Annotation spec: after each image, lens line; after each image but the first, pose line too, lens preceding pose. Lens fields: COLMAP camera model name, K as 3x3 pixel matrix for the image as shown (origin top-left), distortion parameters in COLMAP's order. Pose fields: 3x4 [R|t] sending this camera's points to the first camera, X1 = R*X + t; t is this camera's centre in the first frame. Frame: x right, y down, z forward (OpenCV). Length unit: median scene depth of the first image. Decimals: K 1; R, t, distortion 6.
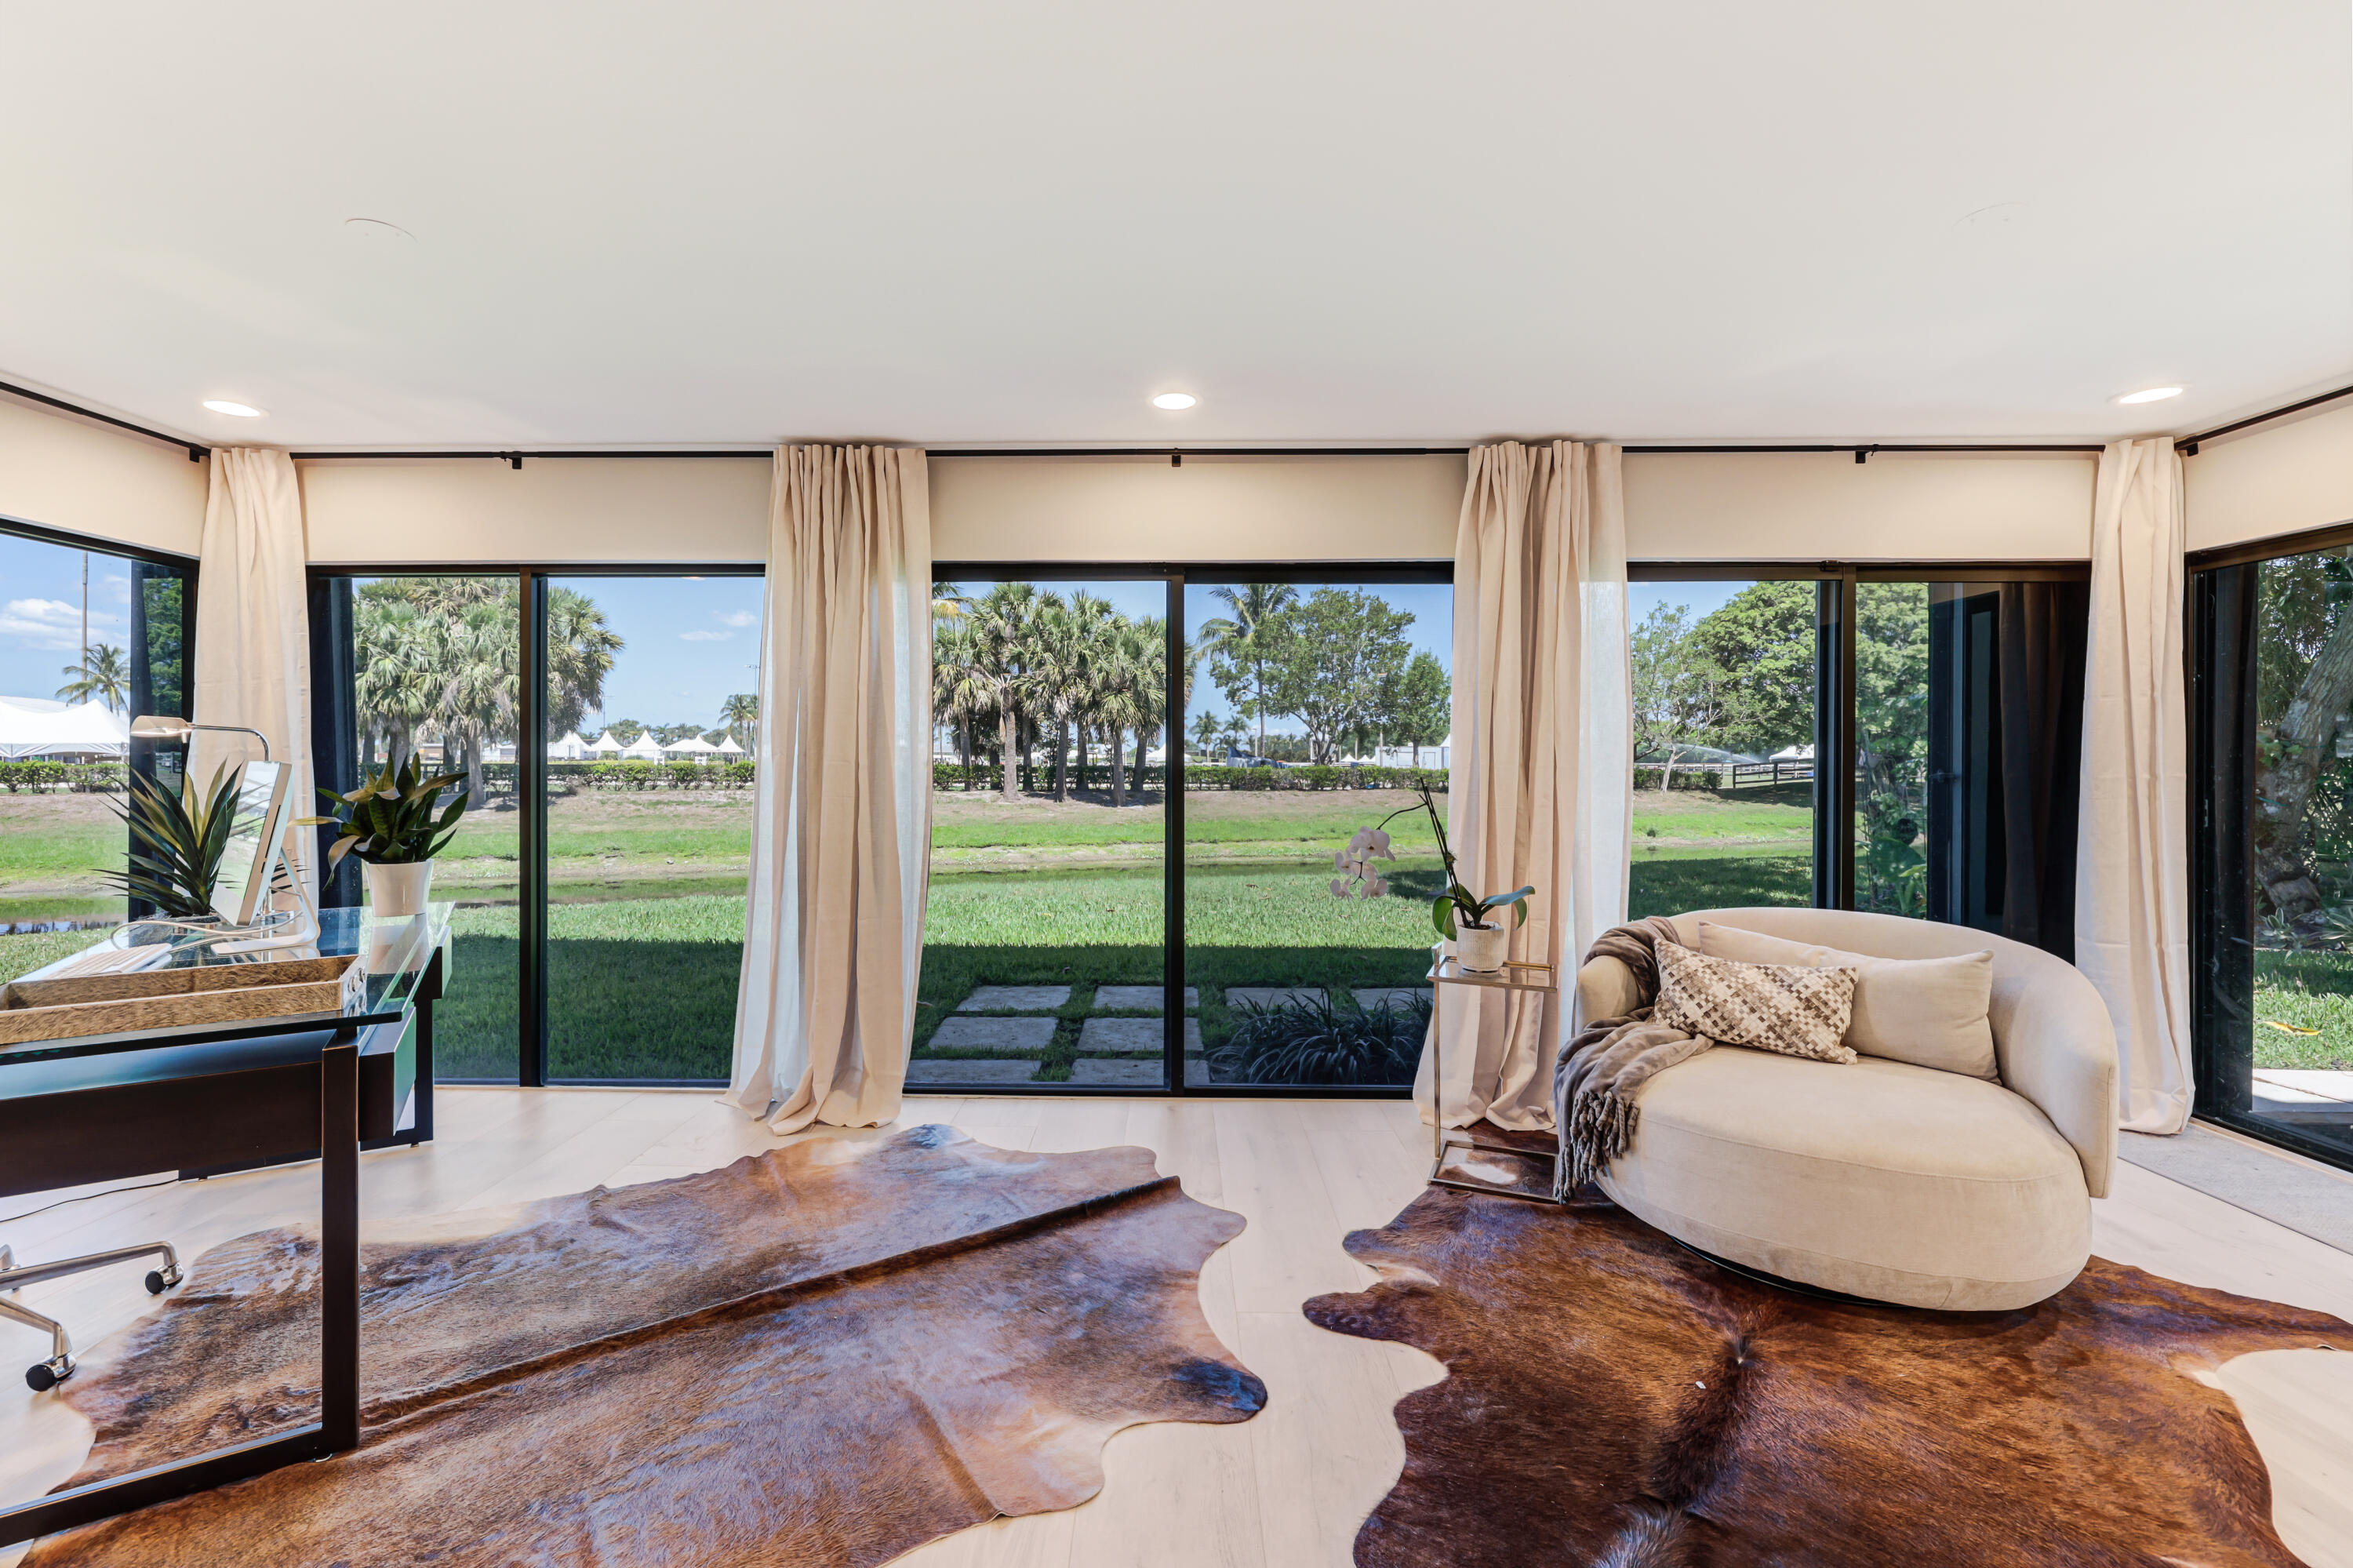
lens RADIAL K [[989.1, 0, 1154.1], [0, 989.1, 761.3], [0, 0, 1]] dist [-0.002233, -0.000547]
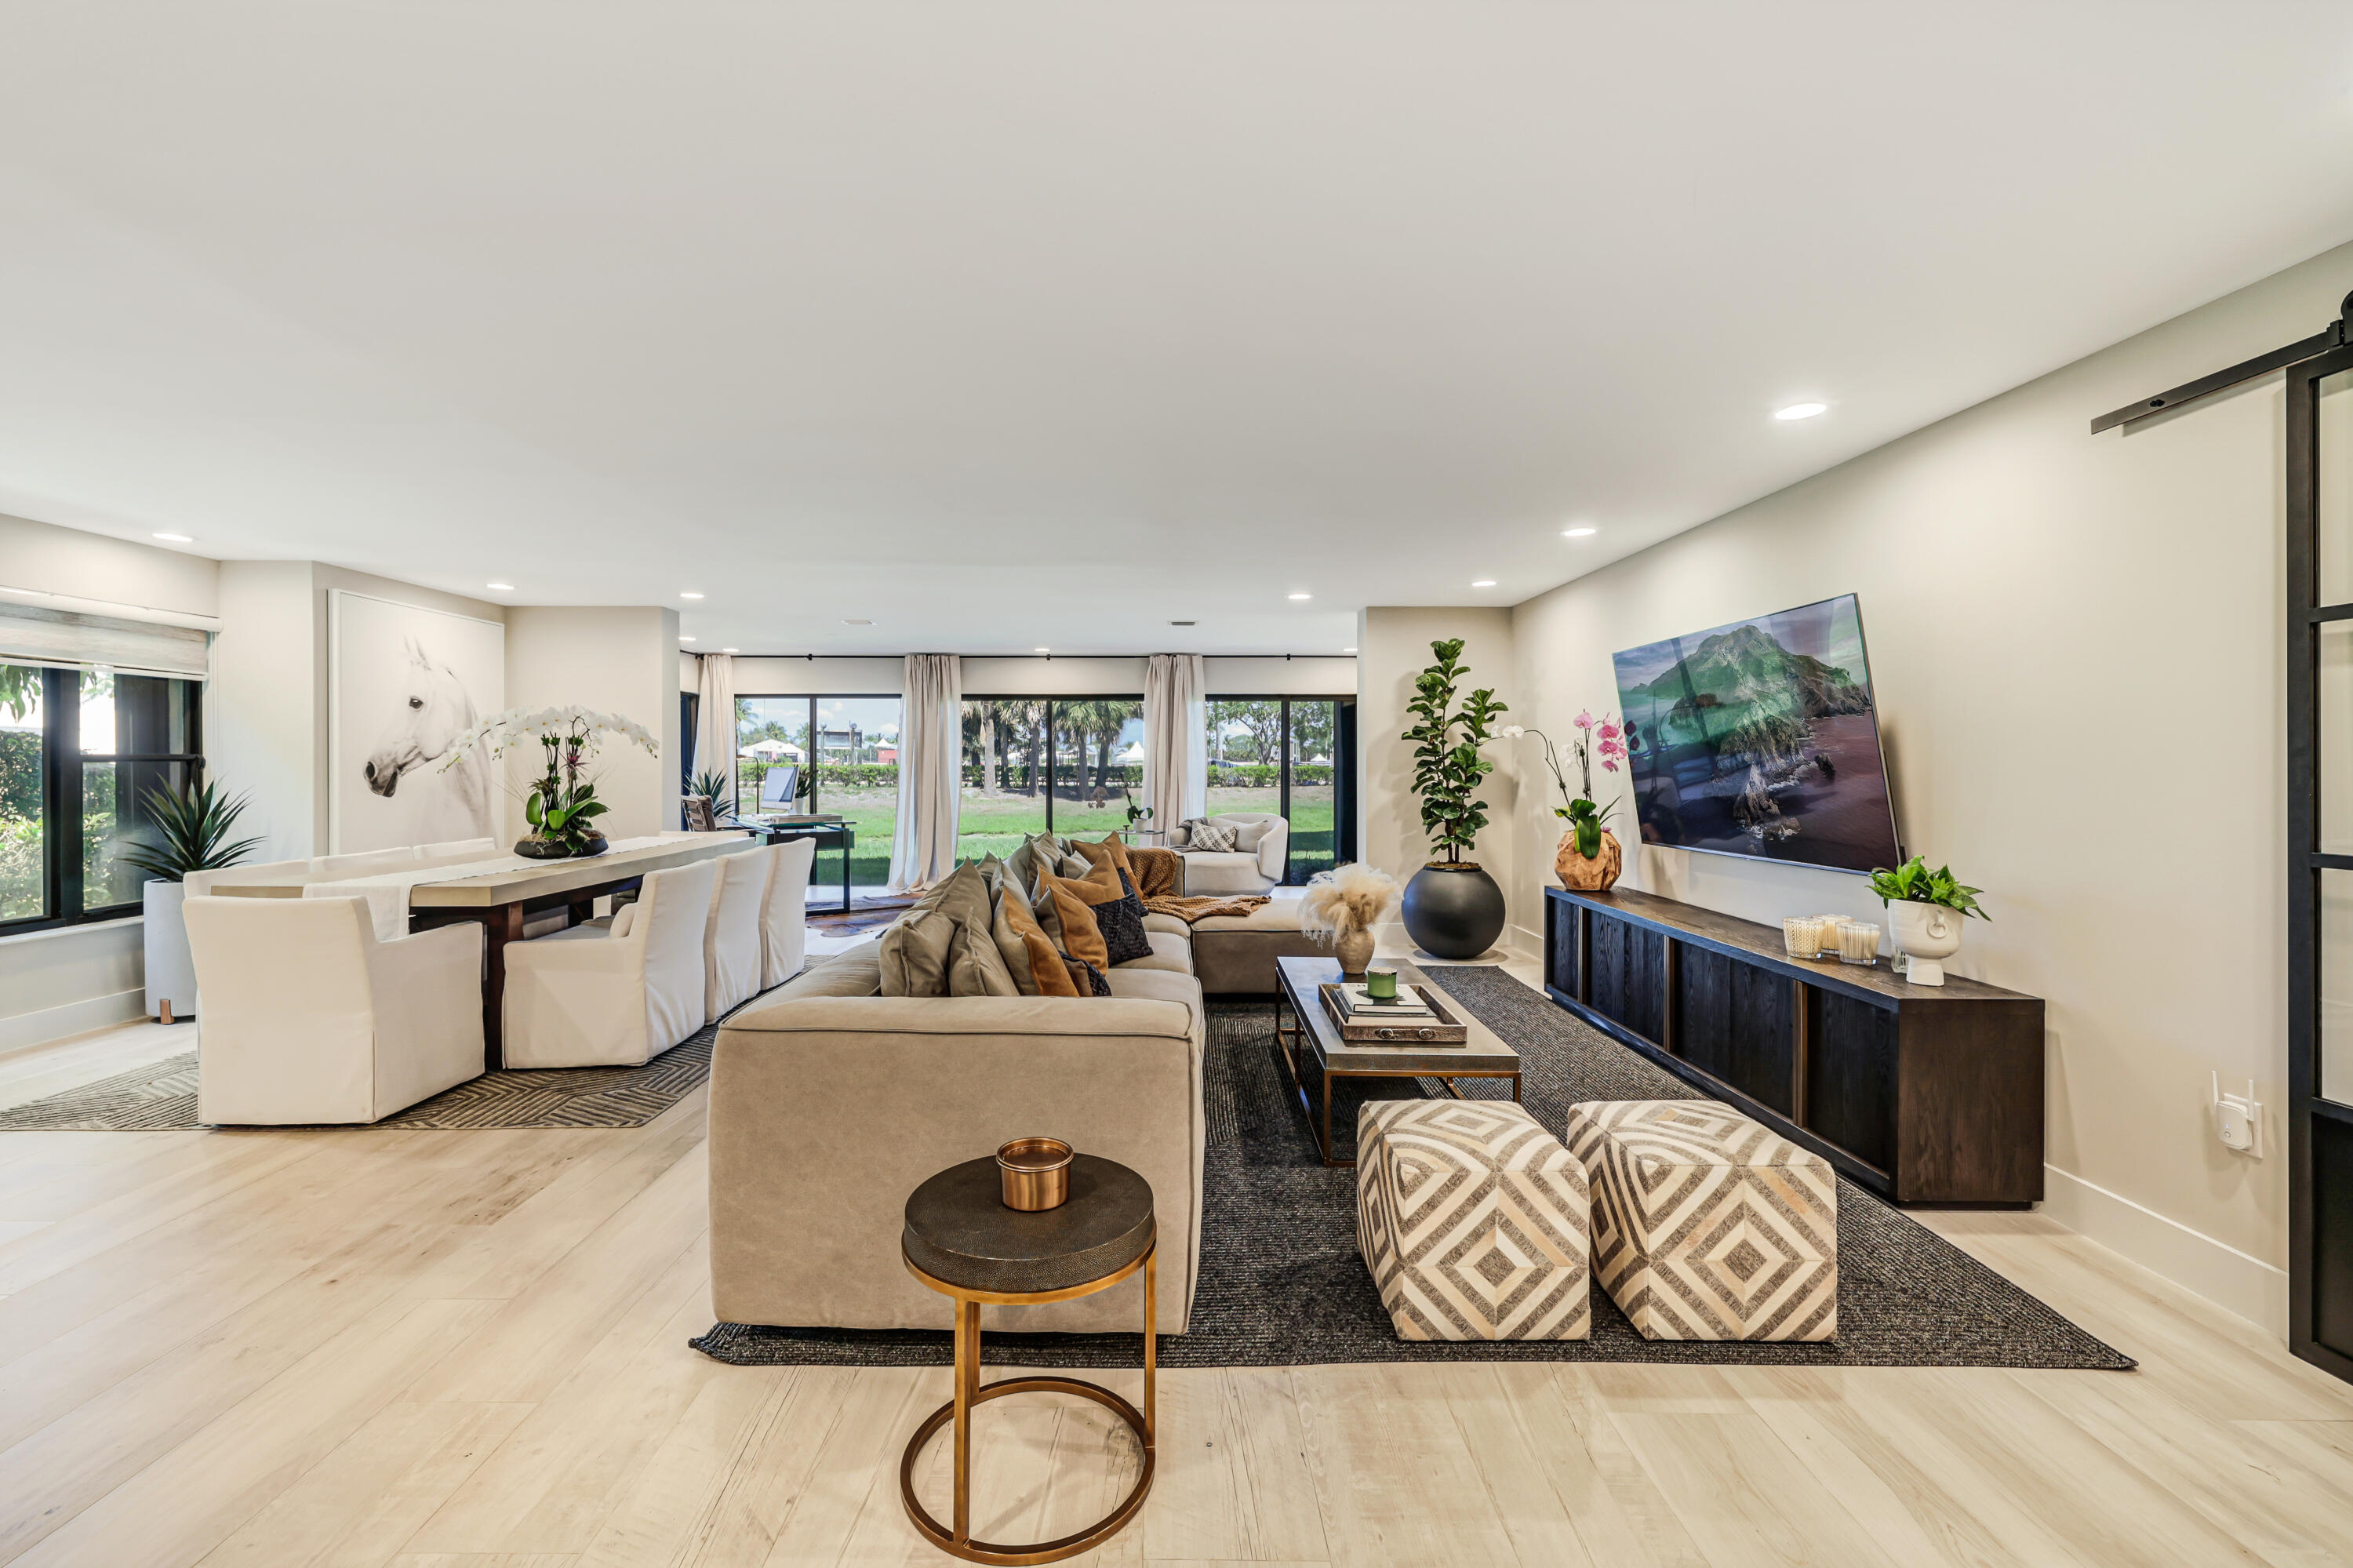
lens RADIAL K [[991.3, 0, 1149.8], [0, 991.3, 766.1], [0, 0, 1]] dist [0.001200, 0.000266]
pose [[0.999875, -0.002515, 0.015639, 0.025899], [0.002427, 0.999981, 0.005646, -0.001308], [-0.015652, -0.005608, 0.999862, -0.177055]]
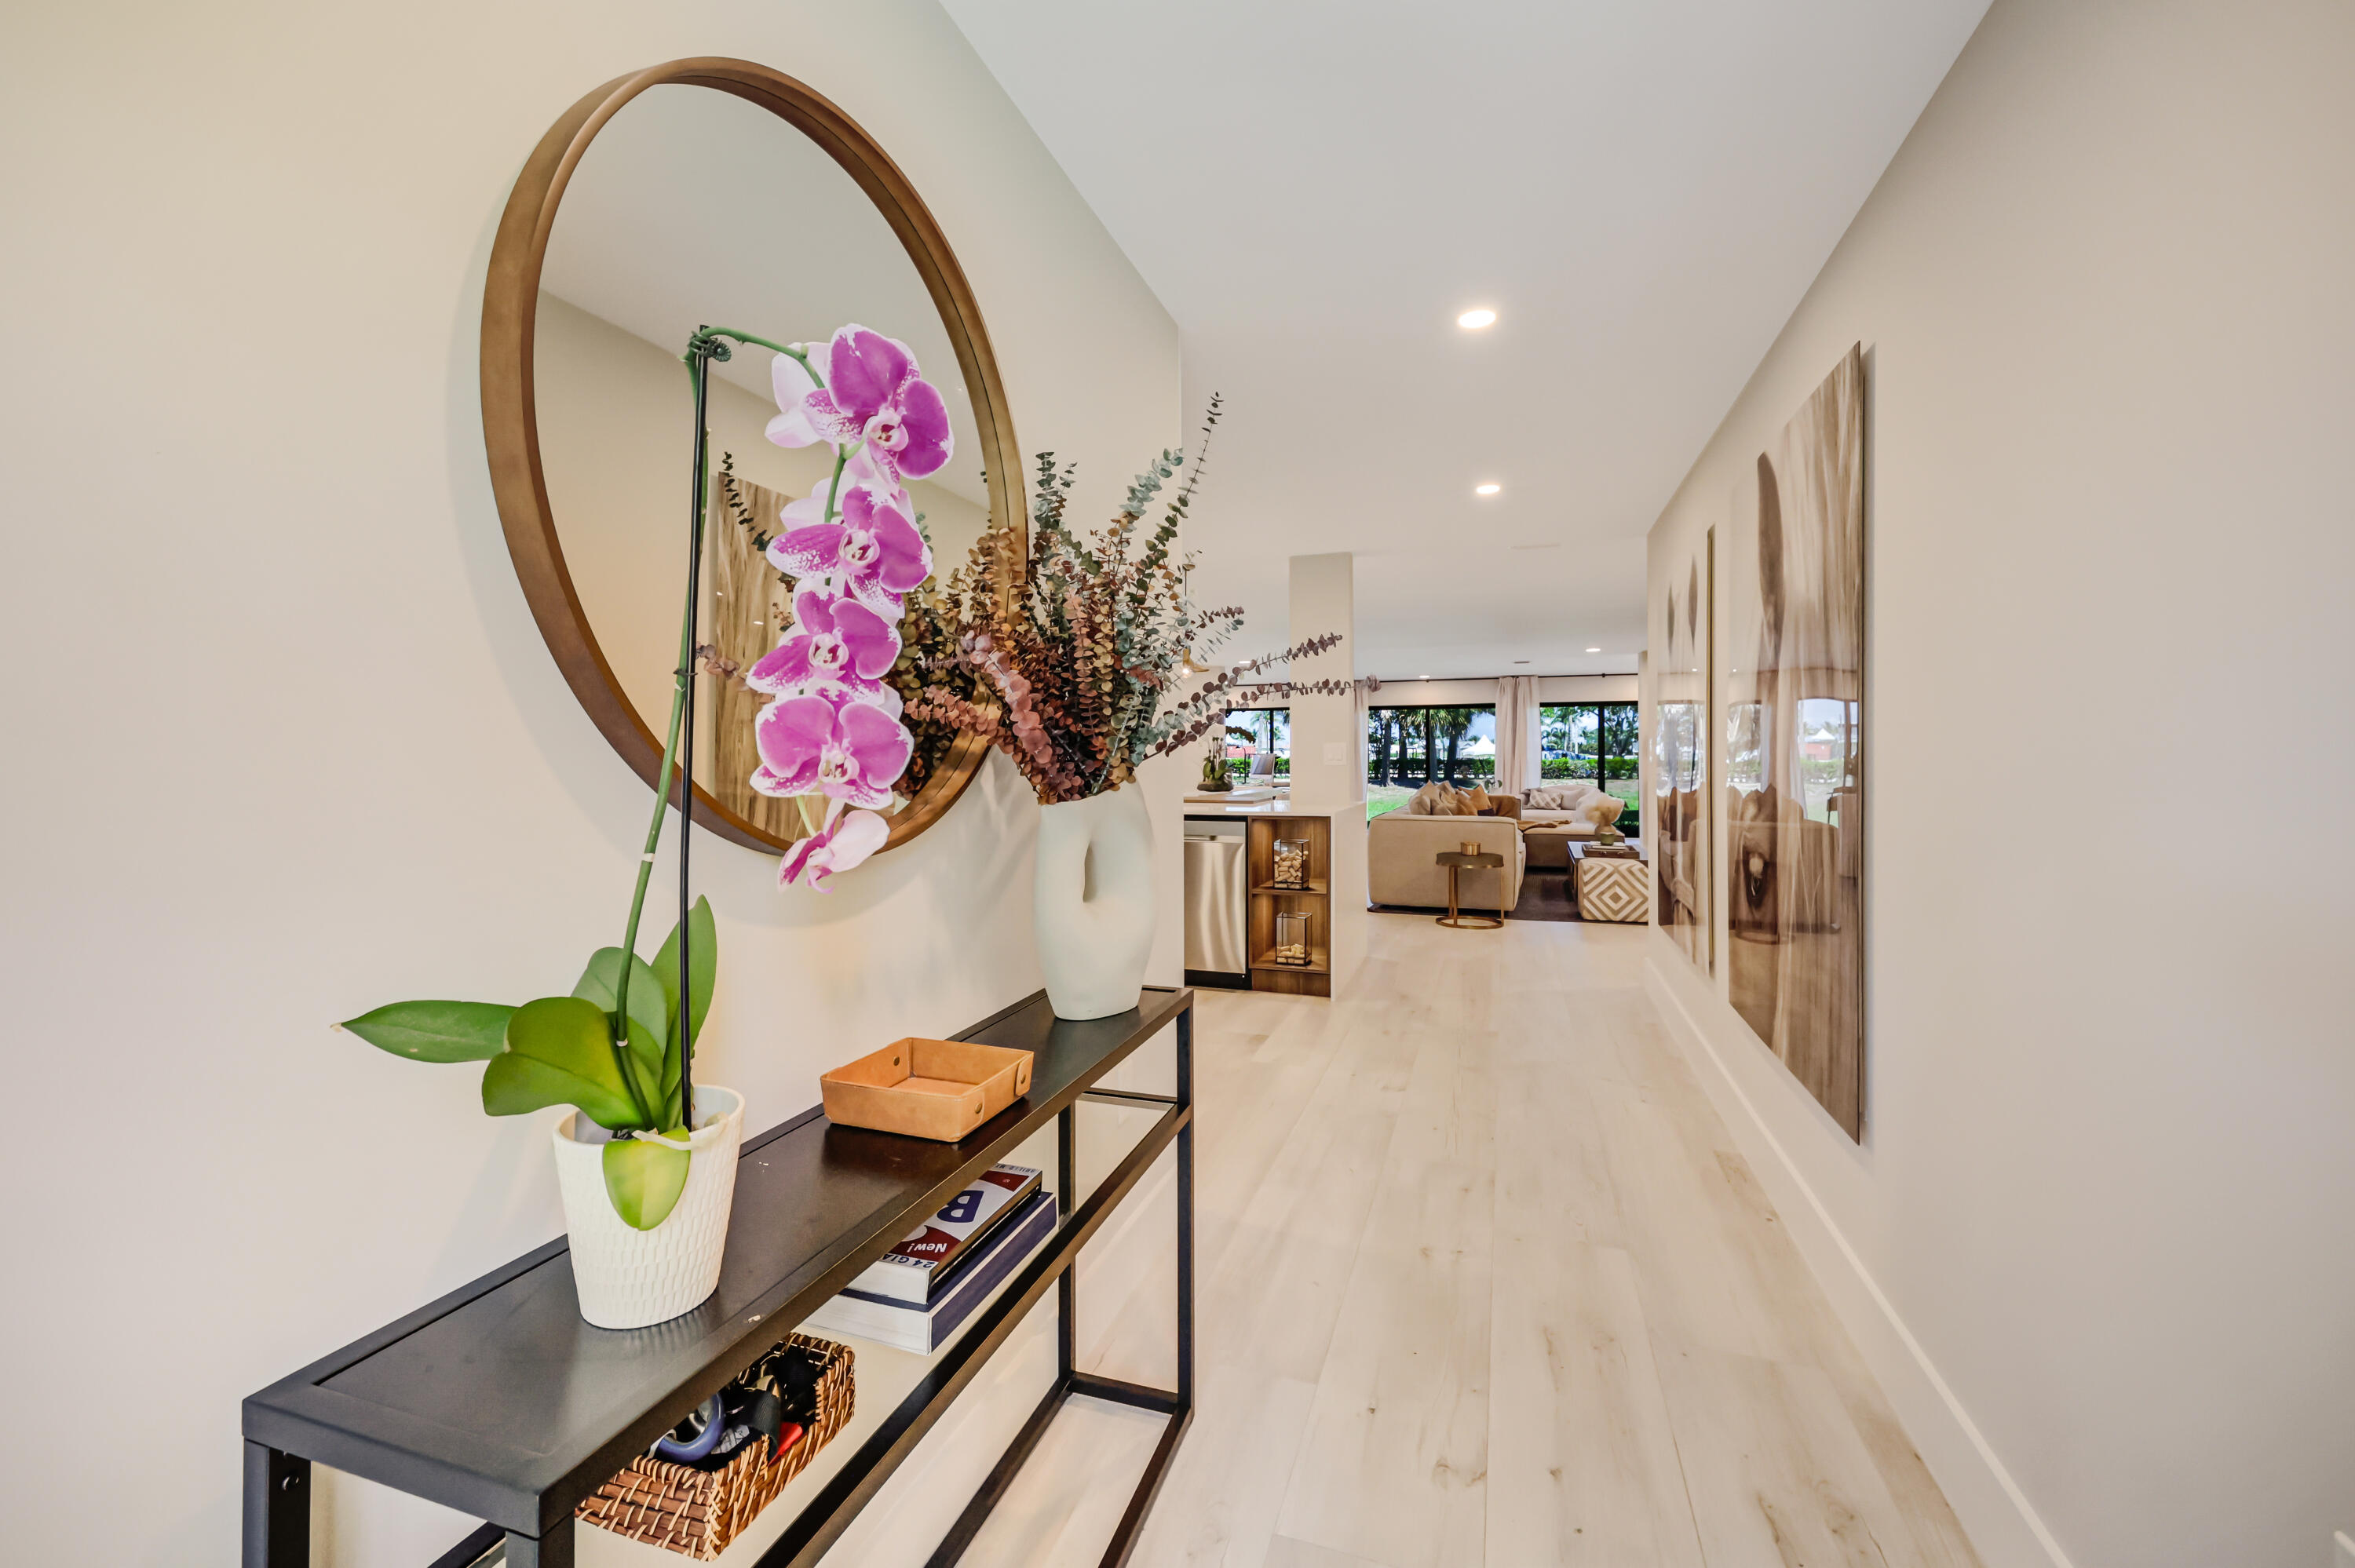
lens RADIAL K [[992.4, 0, 1150.1], [0, 992.4, 759.7], [0, 0, 1]] dist [0.003436, 0.000075]
pose [[0.948832, -0.006009, -0.315725, 0.022786], [0.007027, 0.999973, 0.002088, 0.001205], [0.315704, -0.004200, 0.948849, -0.328136]]
